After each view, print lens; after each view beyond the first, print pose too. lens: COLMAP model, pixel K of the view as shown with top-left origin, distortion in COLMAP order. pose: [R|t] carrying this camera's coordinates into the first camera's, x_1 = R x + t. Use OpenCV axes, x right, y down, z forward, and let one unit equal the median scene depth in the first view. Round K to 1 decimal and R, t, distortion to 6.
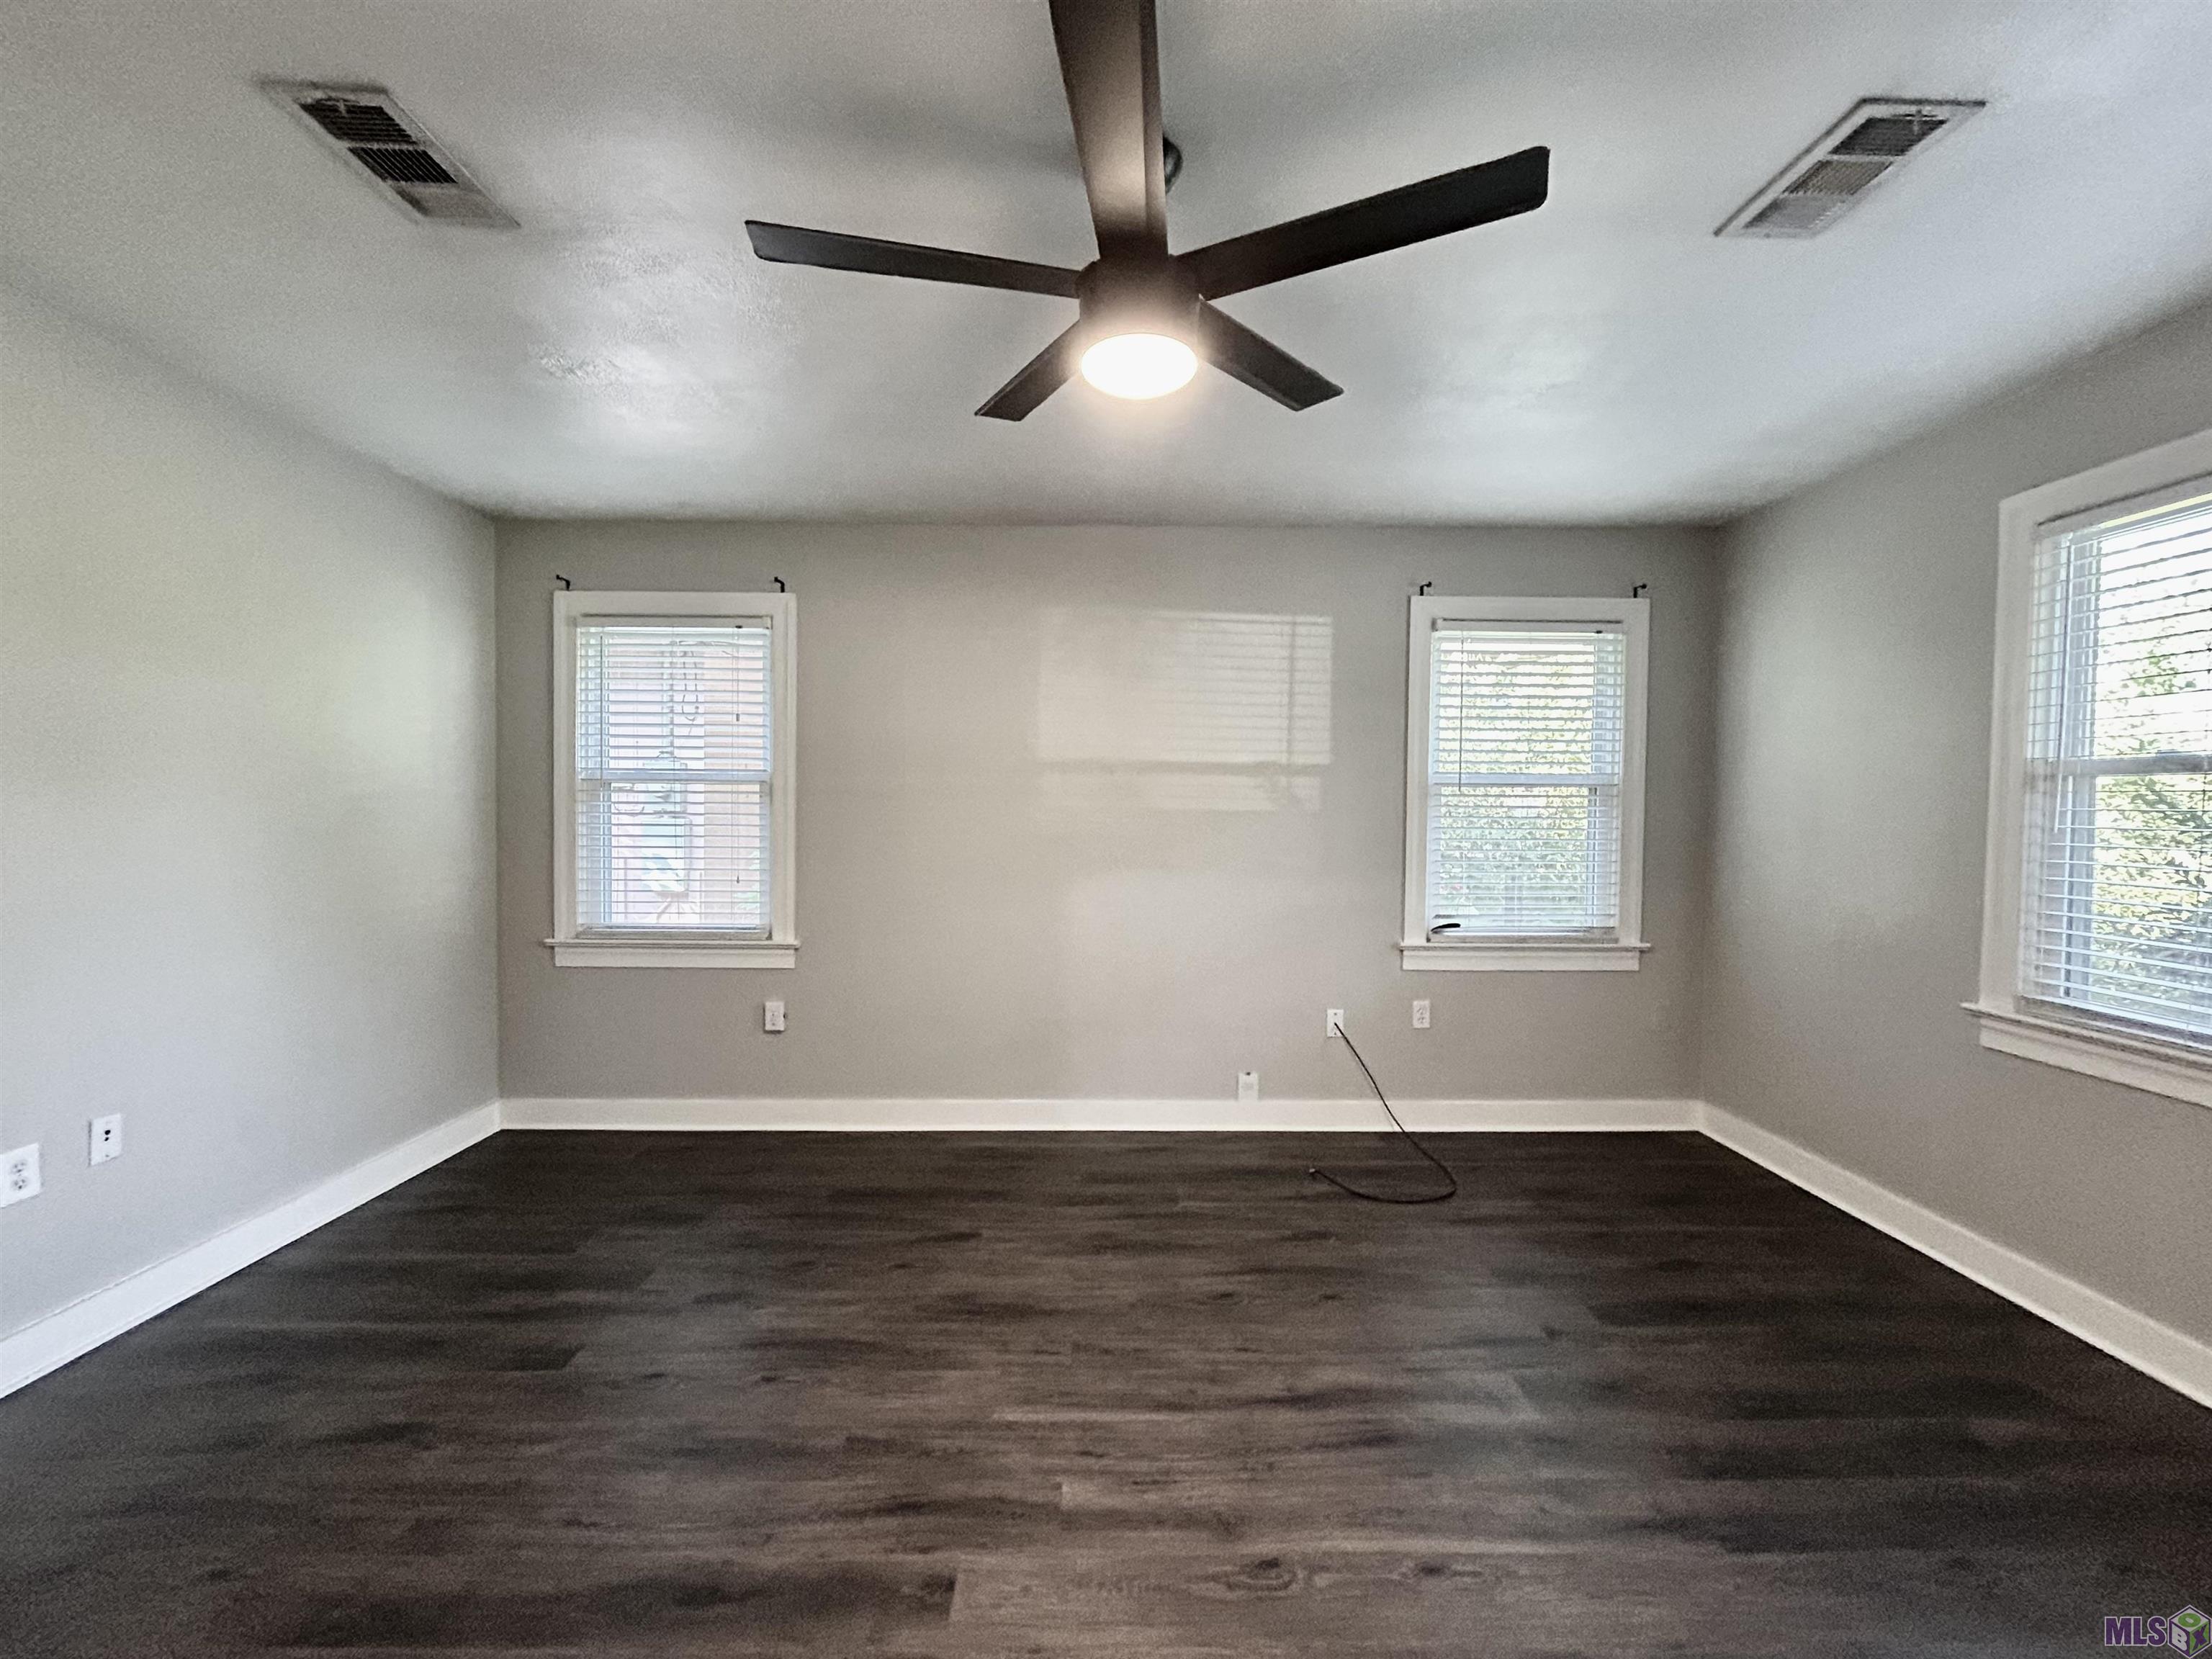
lens RADIAL K [[904.4, 0, 1106.0], [0, 904.4, 829.5], [0, 0, 1]] dist [-0.002370, 0.004506]
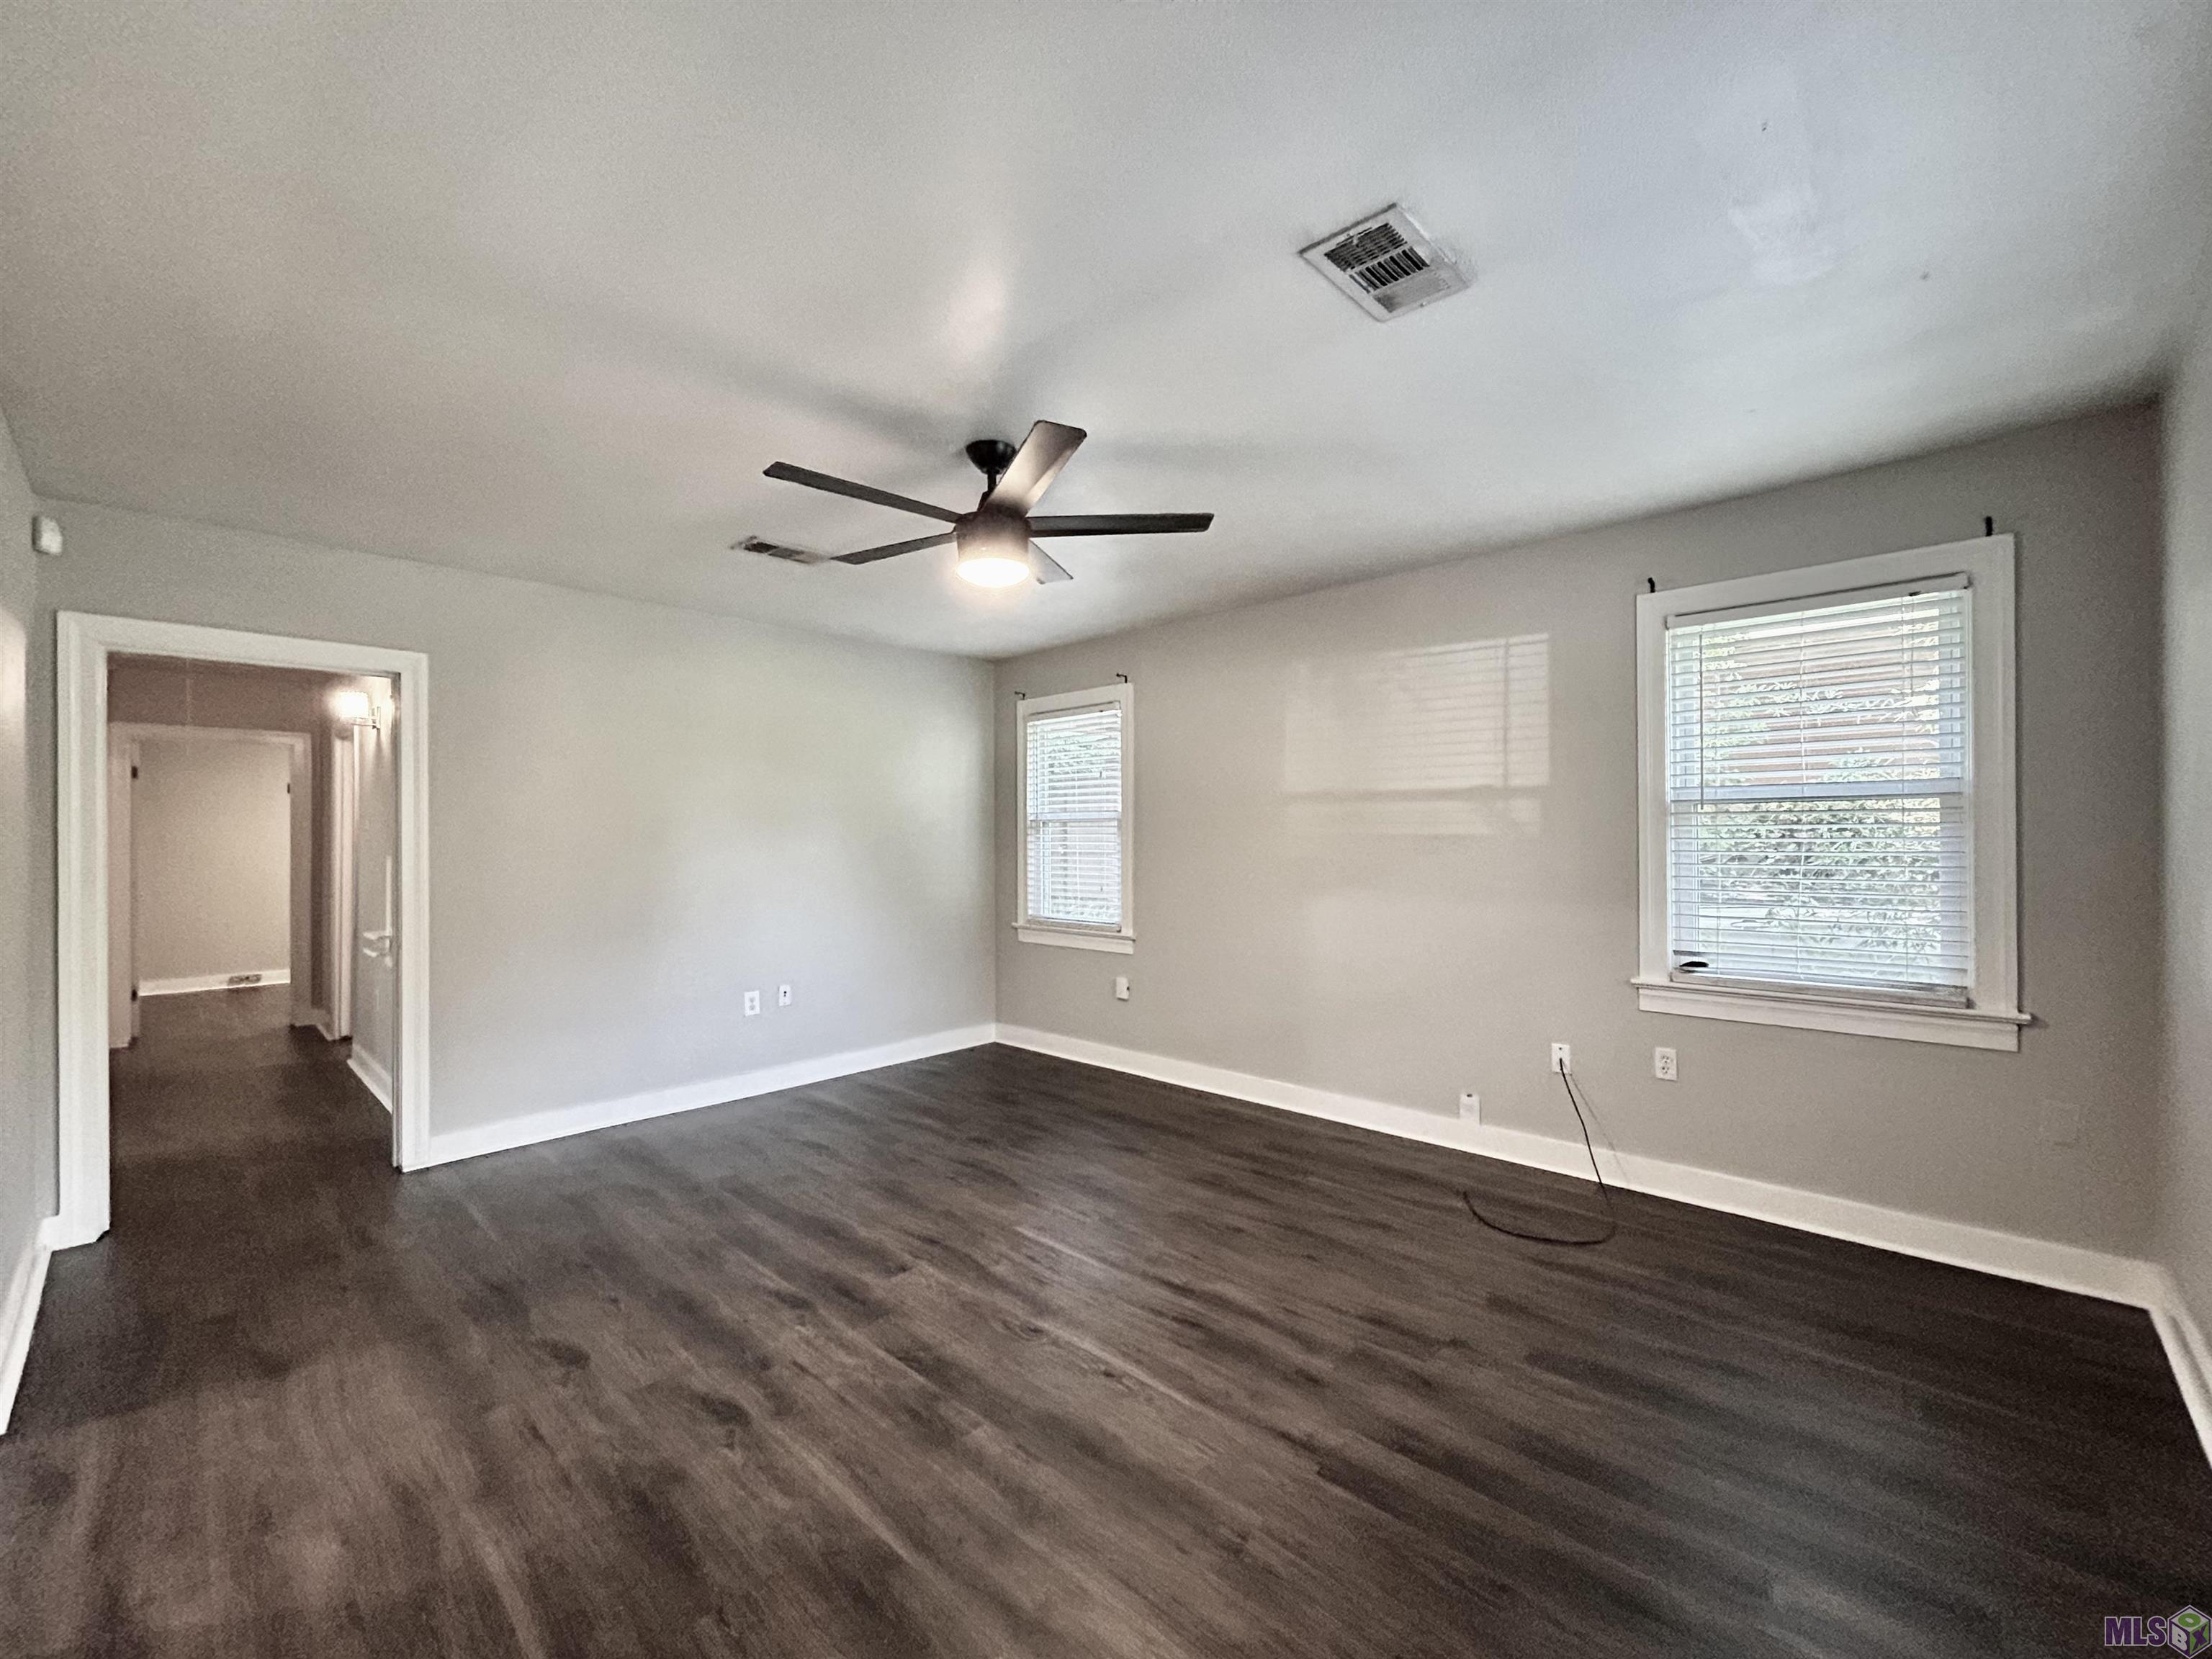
lens RADIAL K [[901.5, 0, 1097.6], [0, 901.5, 830.5], [0, 0, 1]] dist [0.000988, 0.000281]
pose [[0.717285, -0.016746, -0.696578, 0.578992], [-0.000350, 0.999702, -0.024394, -0.000857], [0.696779, 0.017741, 0.717066, -0.018646]]
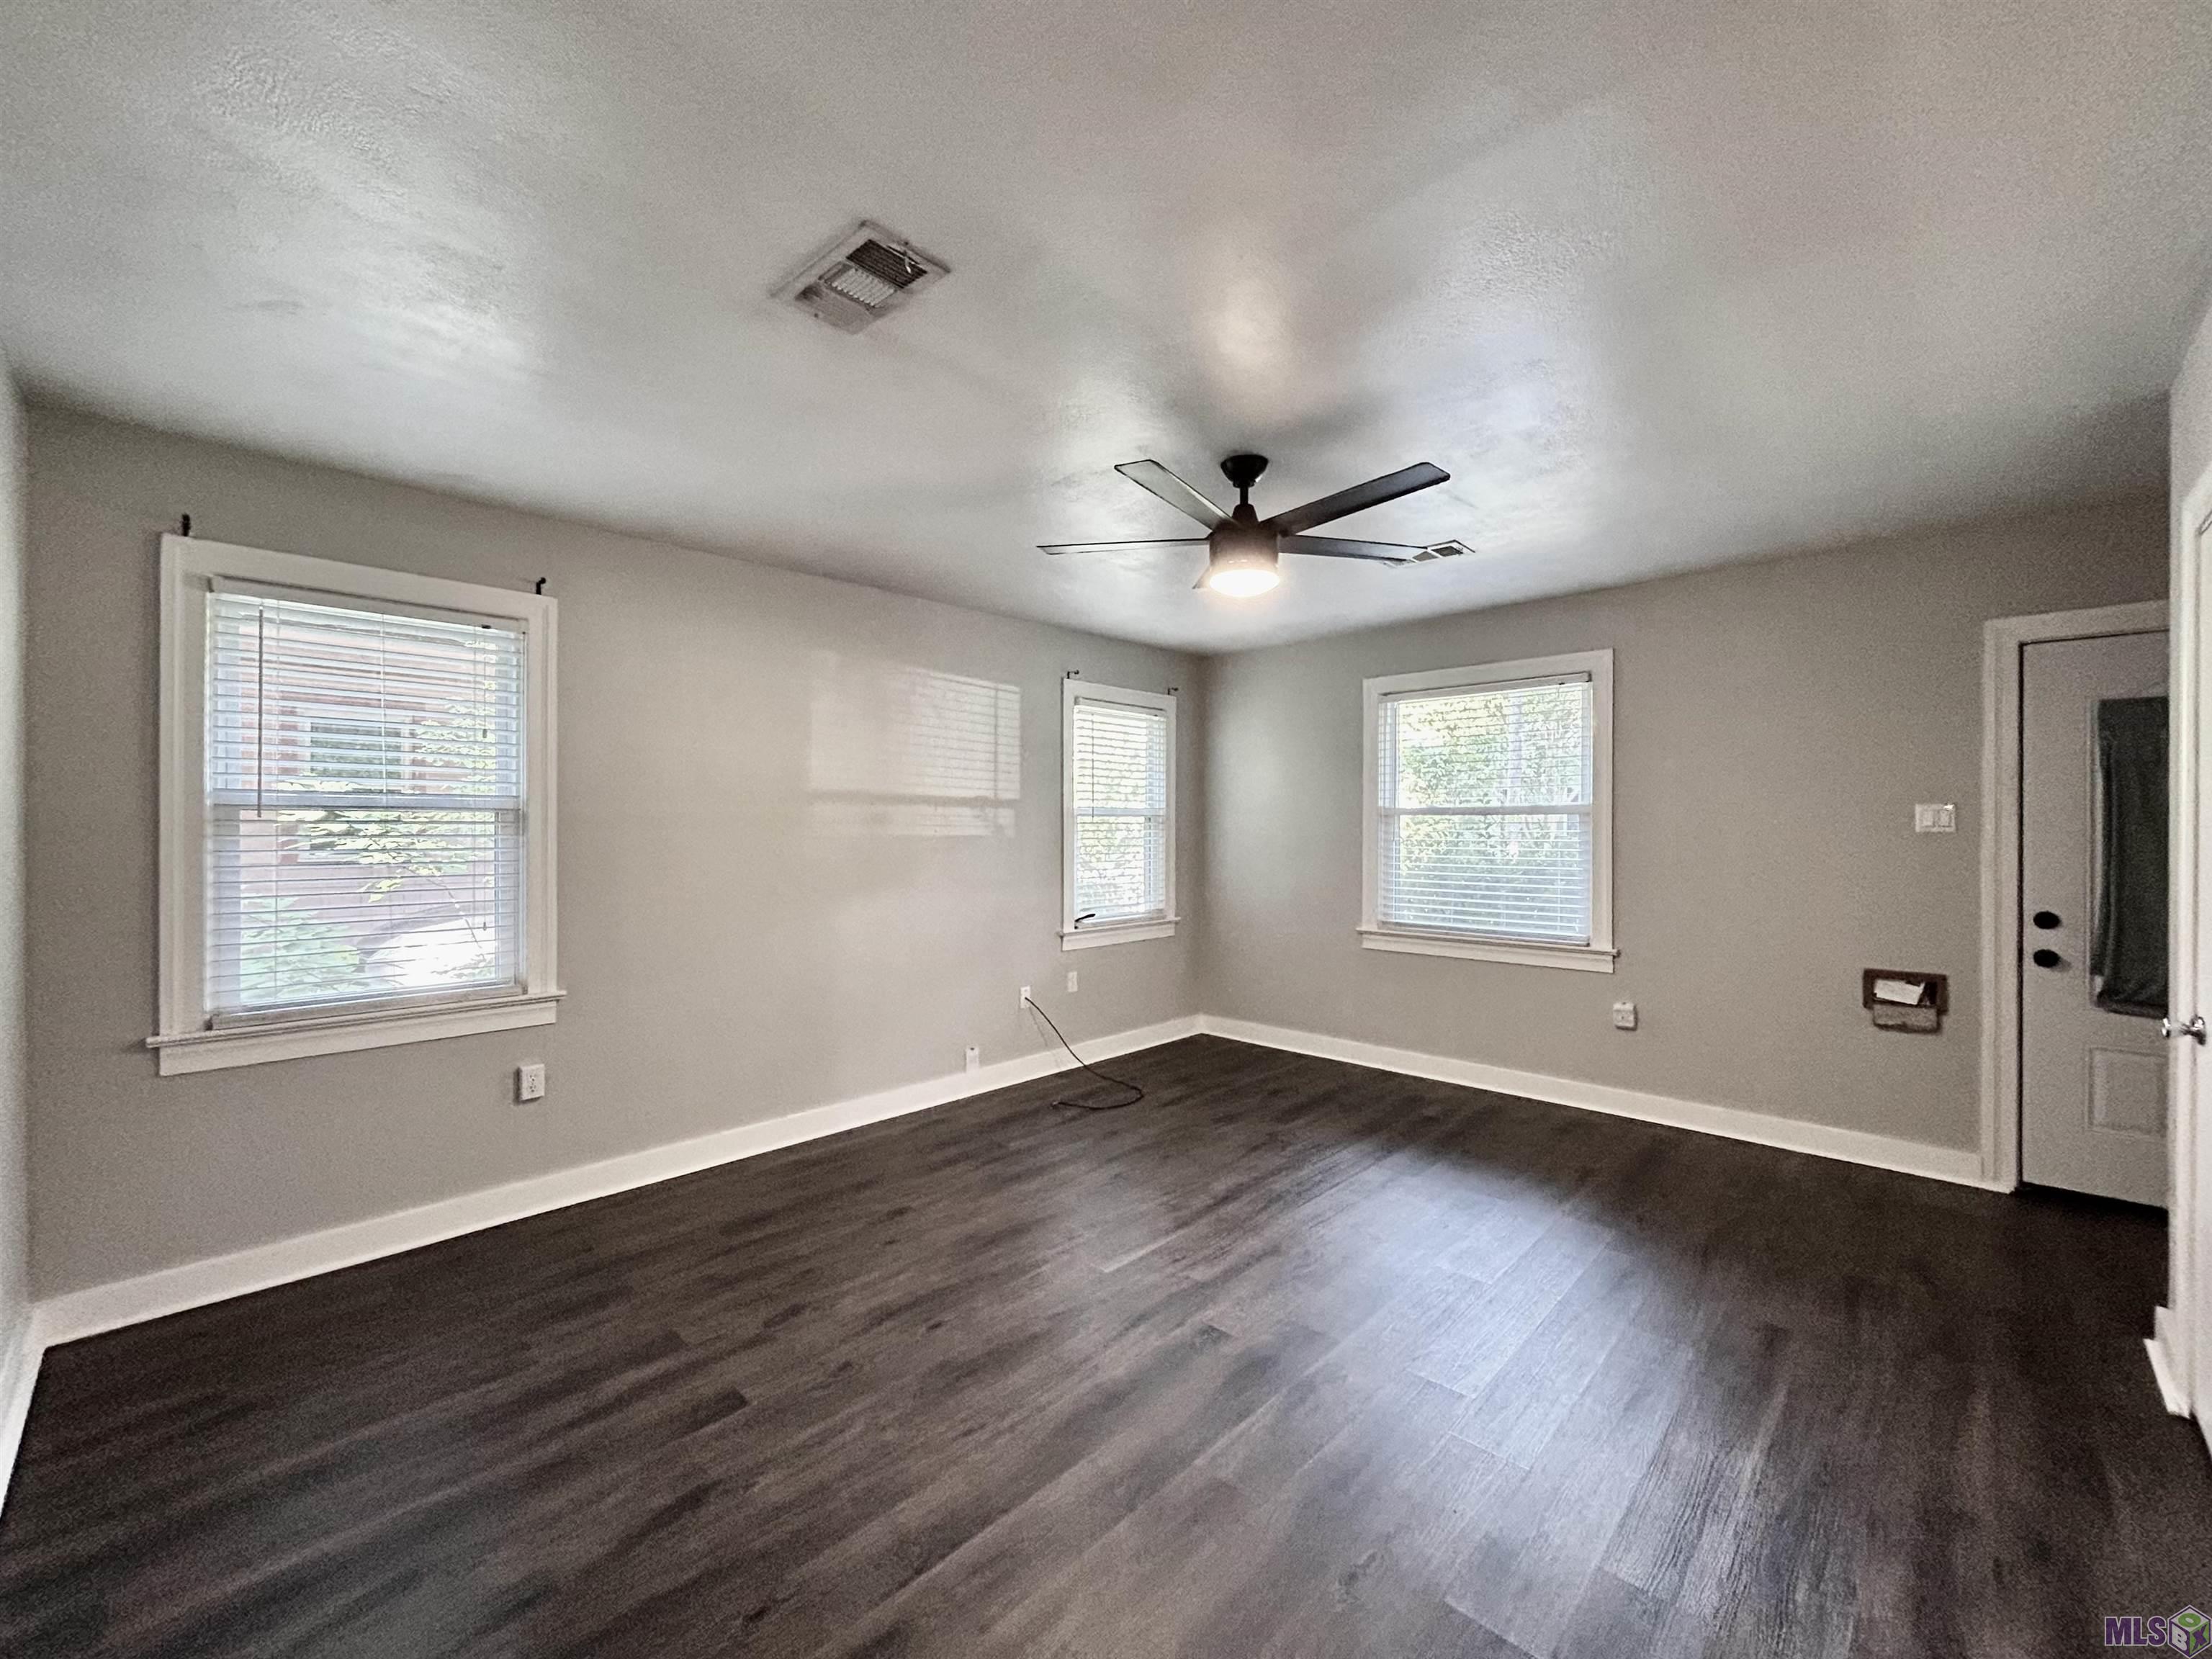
lens RADIAL K [[904.4, 0, 1106.0], [0, 904.4, 829.5], [0, 0, 1]] dist [-0.002370, 0.004506]
pose [[0.697559, -0.008893, 0.716473, -0.609643], [0.023761, 0.999660, -0.010725, -0.011921], [-0.716134, 0.024505, 0.697533, 0.001466]]
